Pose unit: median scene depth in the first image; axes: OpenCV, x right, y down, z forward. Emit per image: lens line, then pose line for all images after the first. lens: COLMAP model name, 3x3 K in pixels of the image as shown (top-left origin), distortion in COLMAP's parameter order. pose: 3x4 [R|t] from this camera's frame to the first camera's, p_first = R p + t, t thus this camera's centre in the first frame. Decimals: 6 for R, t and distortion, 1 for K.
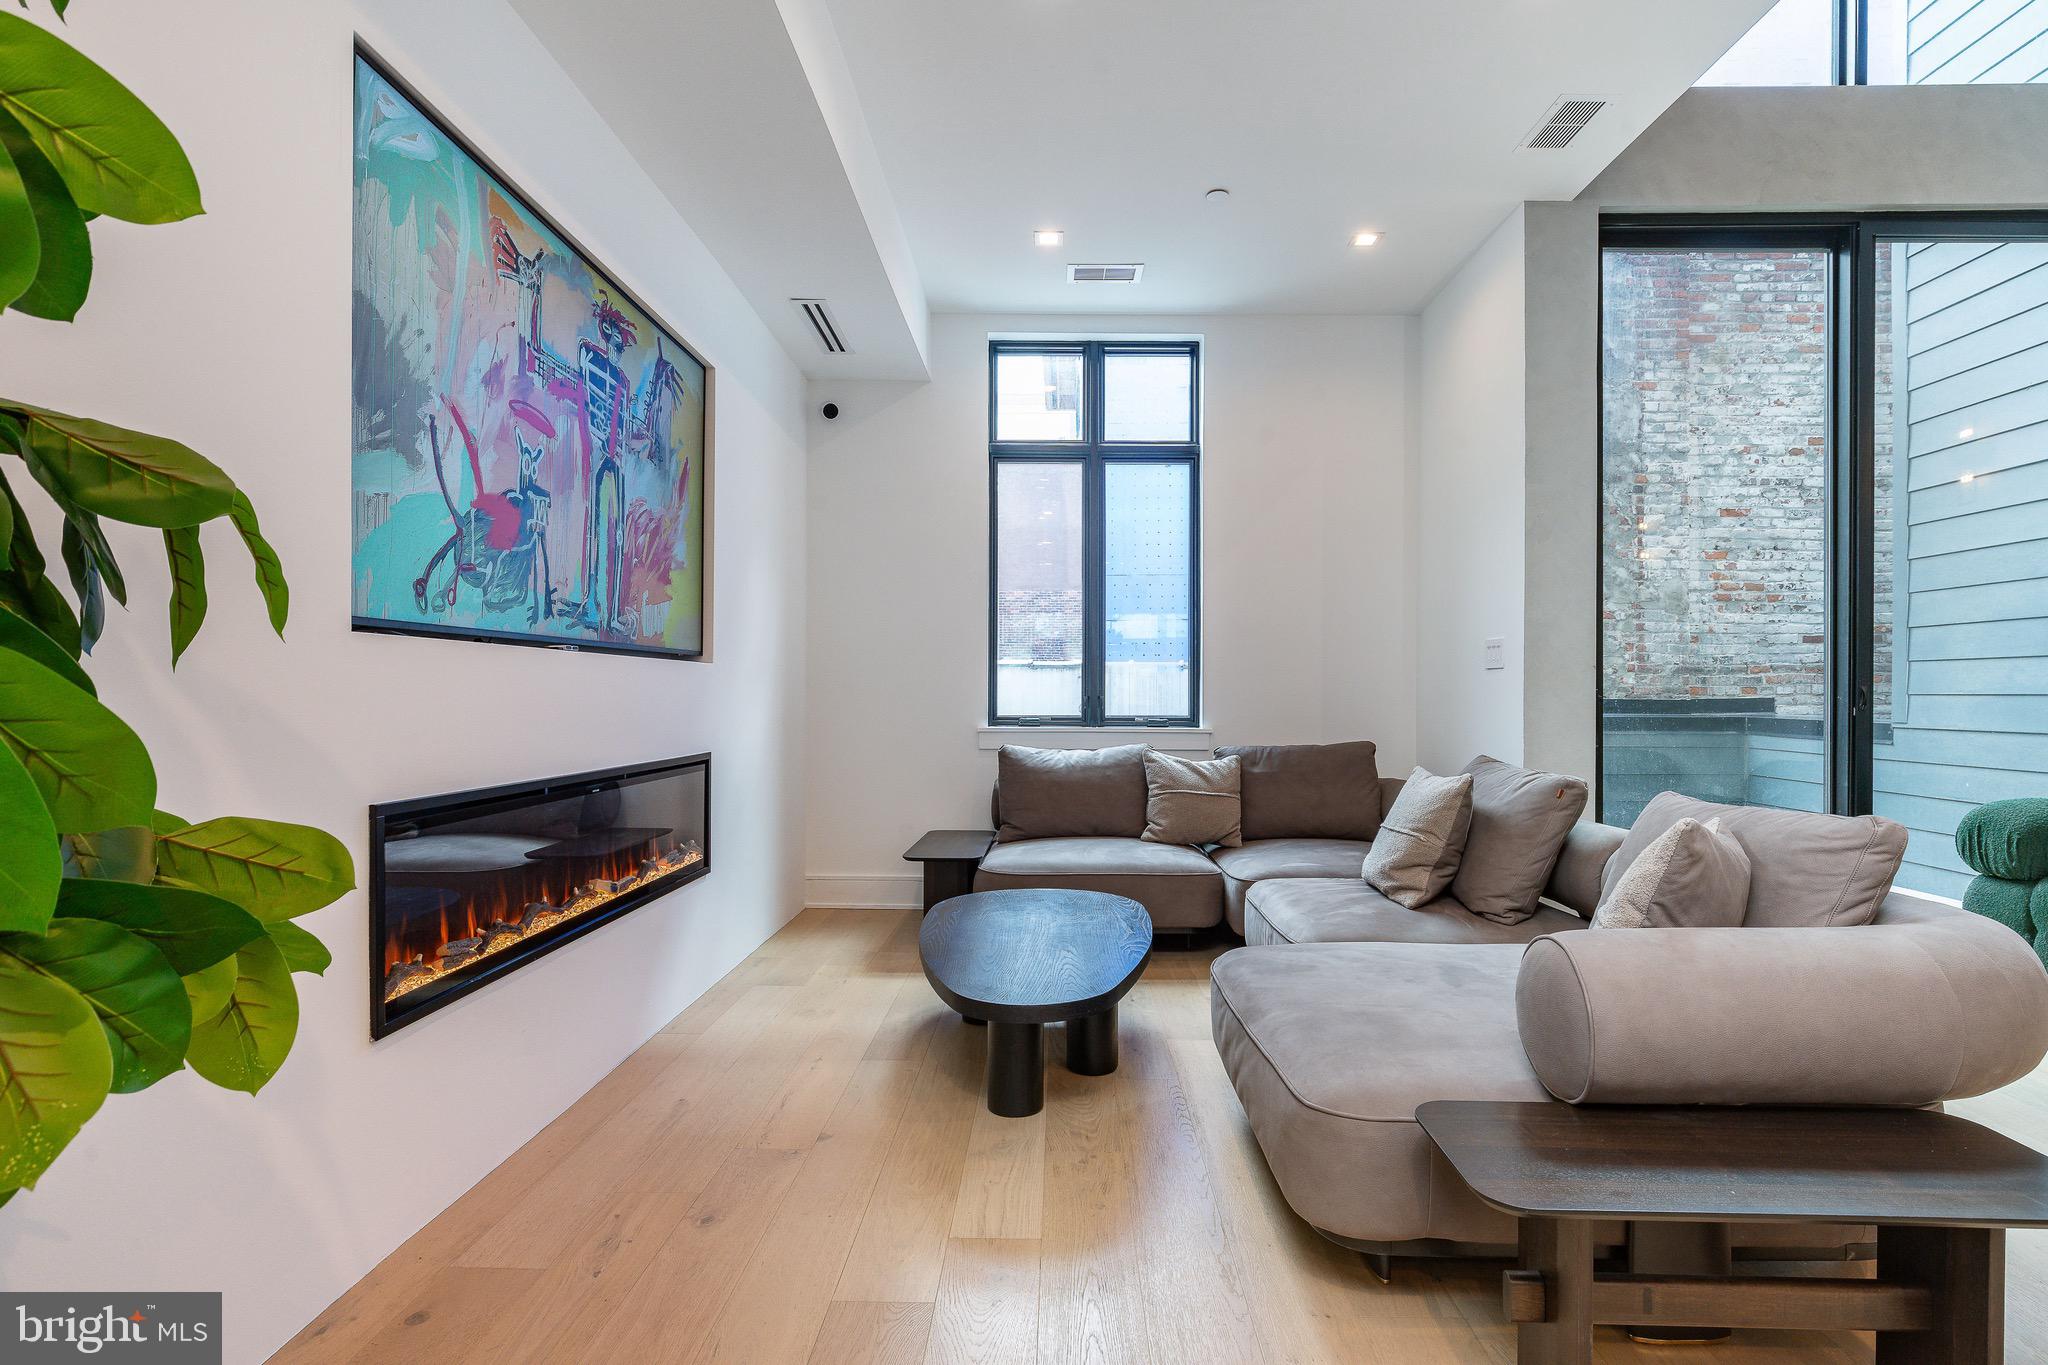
lens RADIAL K [[1006.2, 0, 1052.3], [0, 1006.2, 687.5], [0, 0, 1]] dist [0.001430, -0.001805]
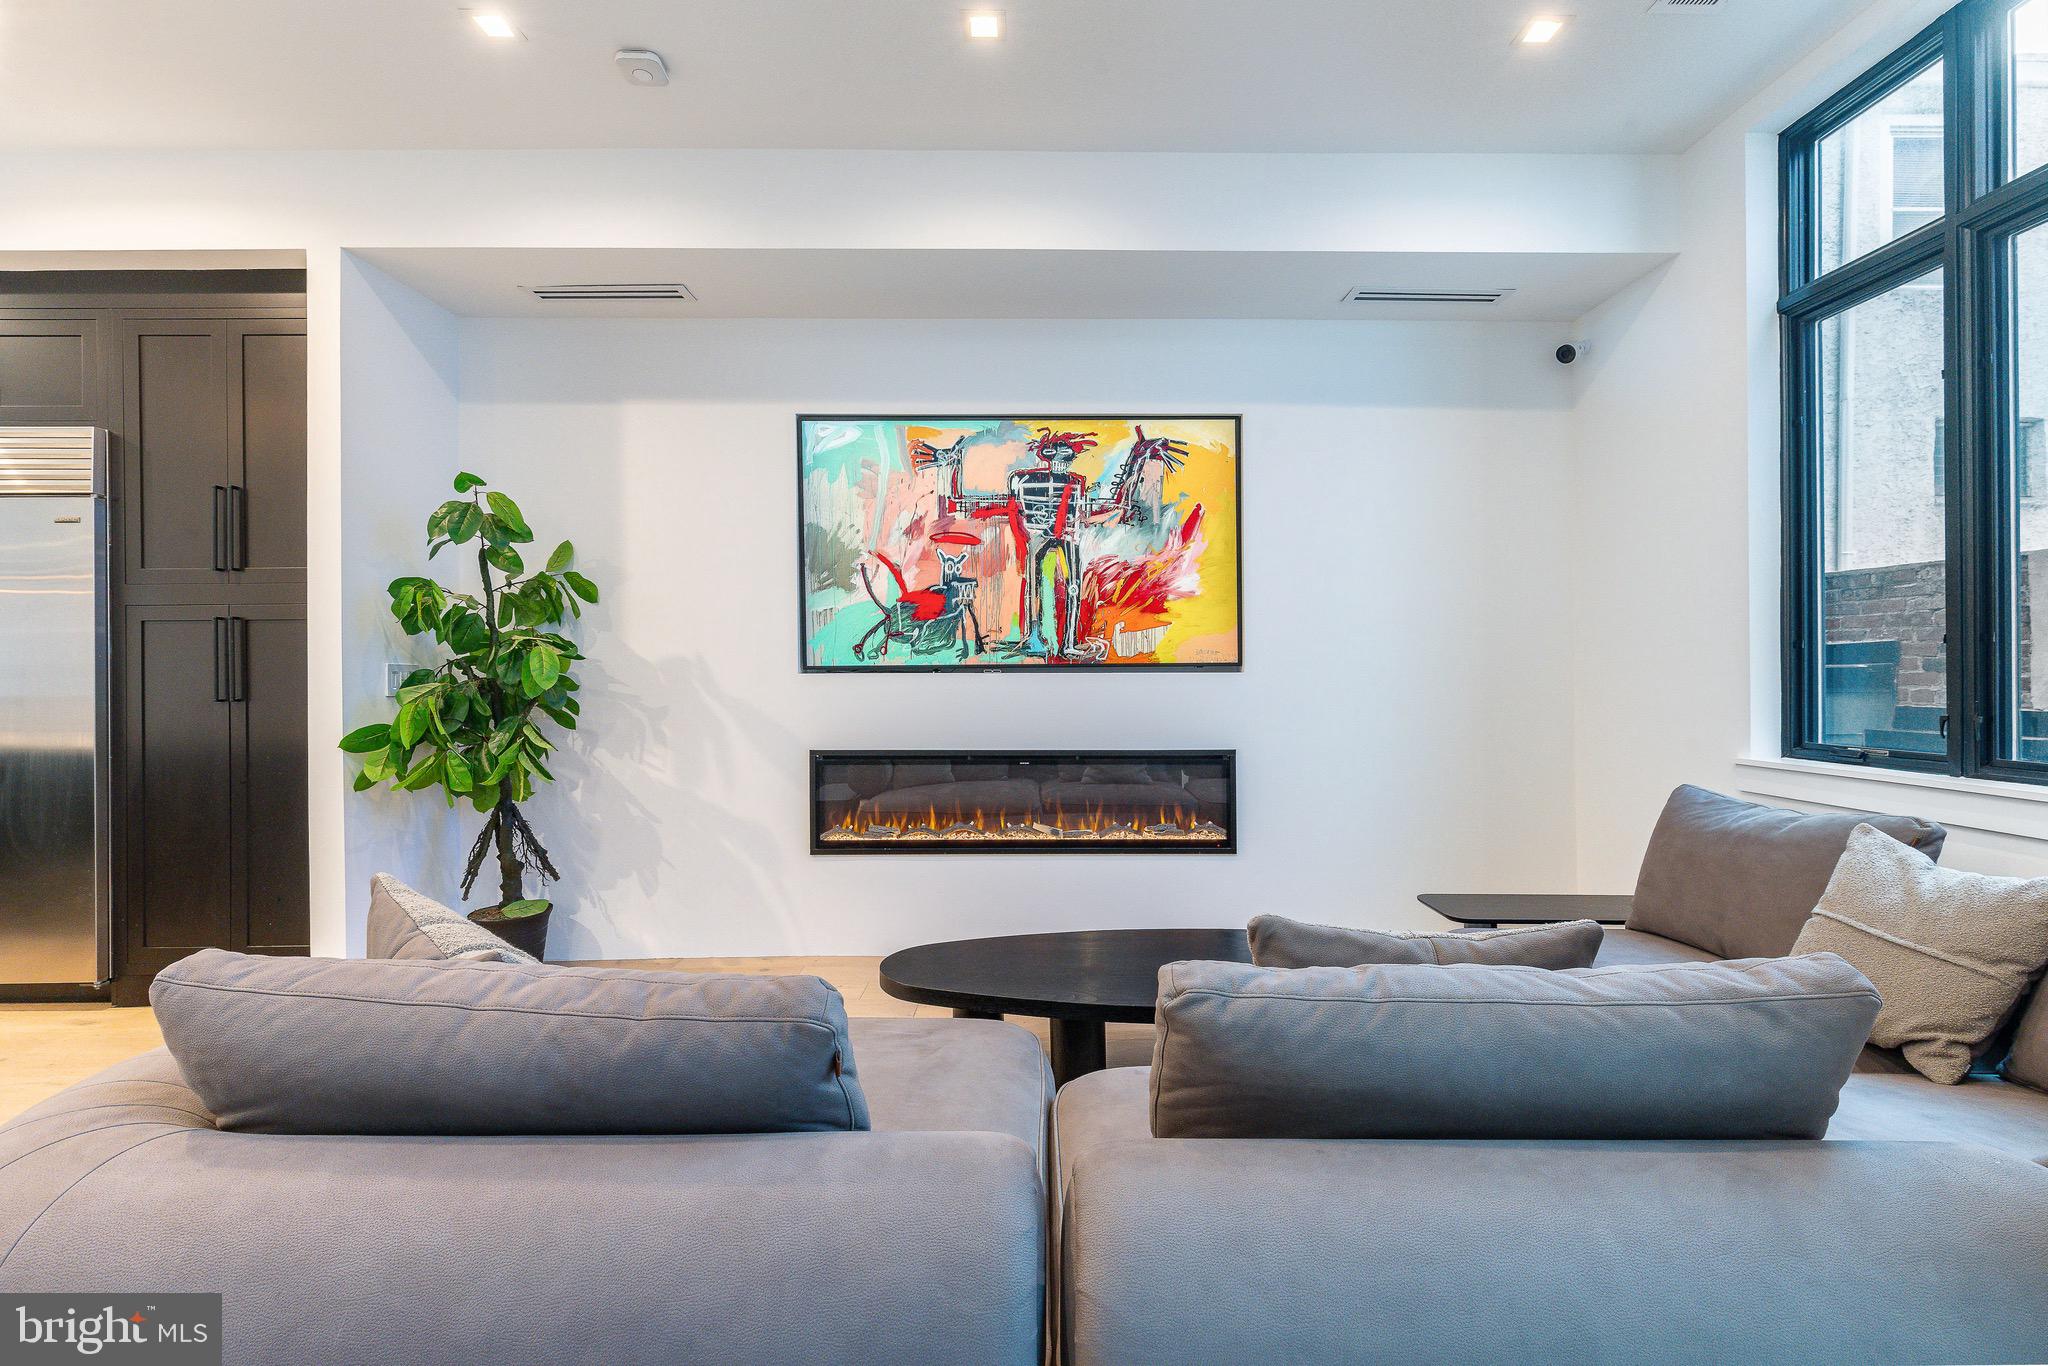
lens RADIAL K [[910.5, 0, 1041.5], [0, 910.5, 676.7], [0, 0, 1]] dist [0.001155, -0.003085]
pose [[0.013503, -0.001663, -0.999907, 0.923768], [0.008645, 0.999961, -0.001546, -0.026490], [0.999871, -0.008623, 0.013516, 1.005522]]
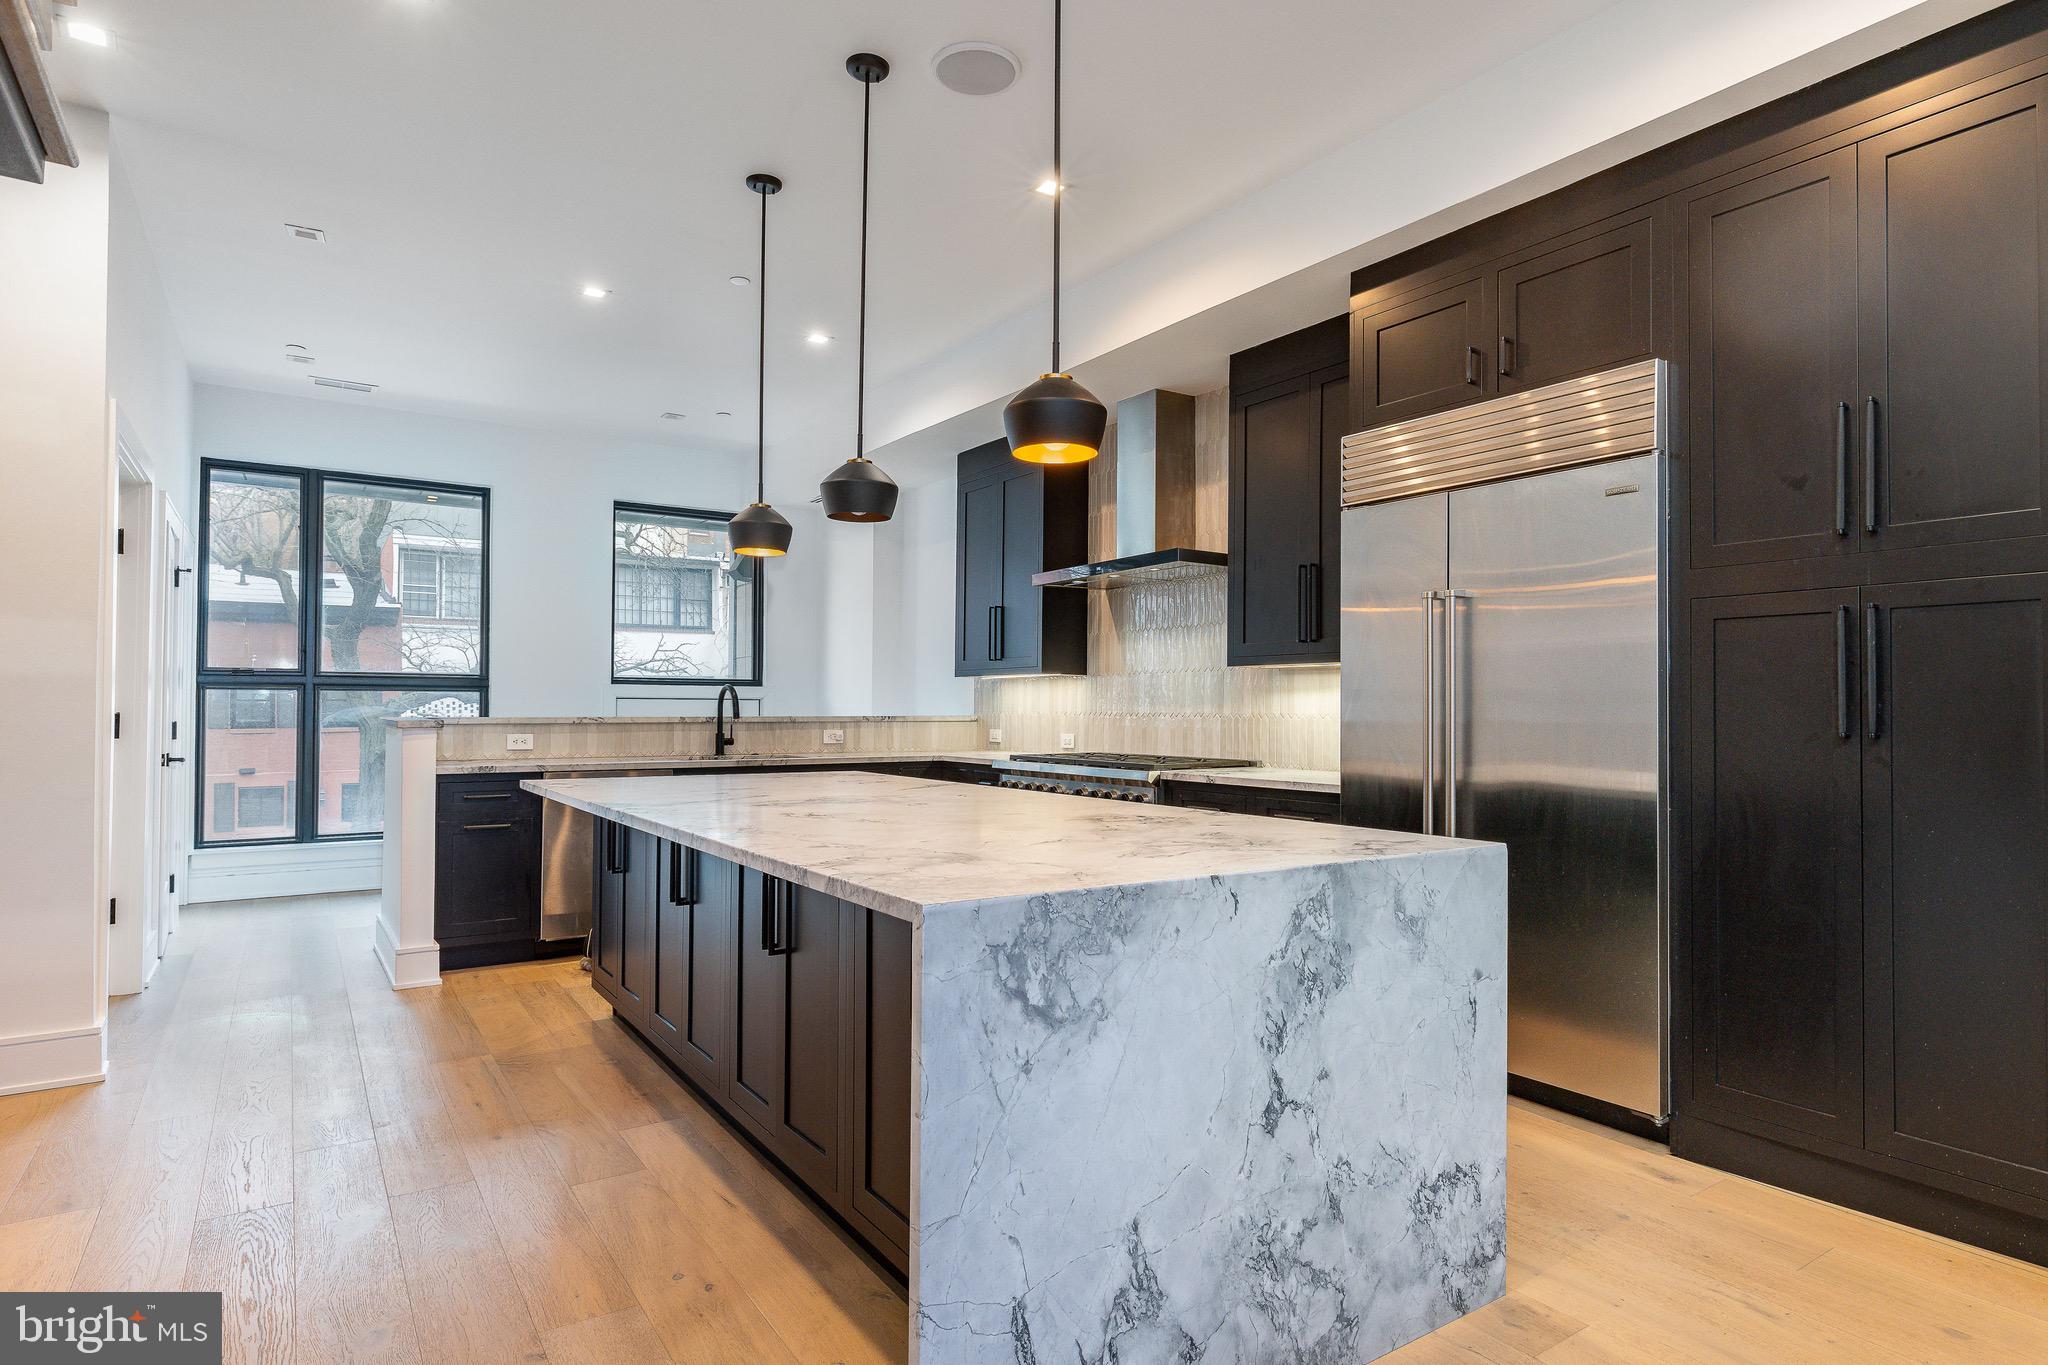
lens RADIAL K [[1104.6, 0, 1014.8], [0, 1104.6, 686.0], [0, 0, 1]] dist [0.005674, -0.001369]
pose [[-0.832642, -0.009438, -0.553731, 0.818717], [0.003126, 0.999759, -0.021740, -0.029567], [0.553803, -0.019832, -0.832412, 0.319938]]
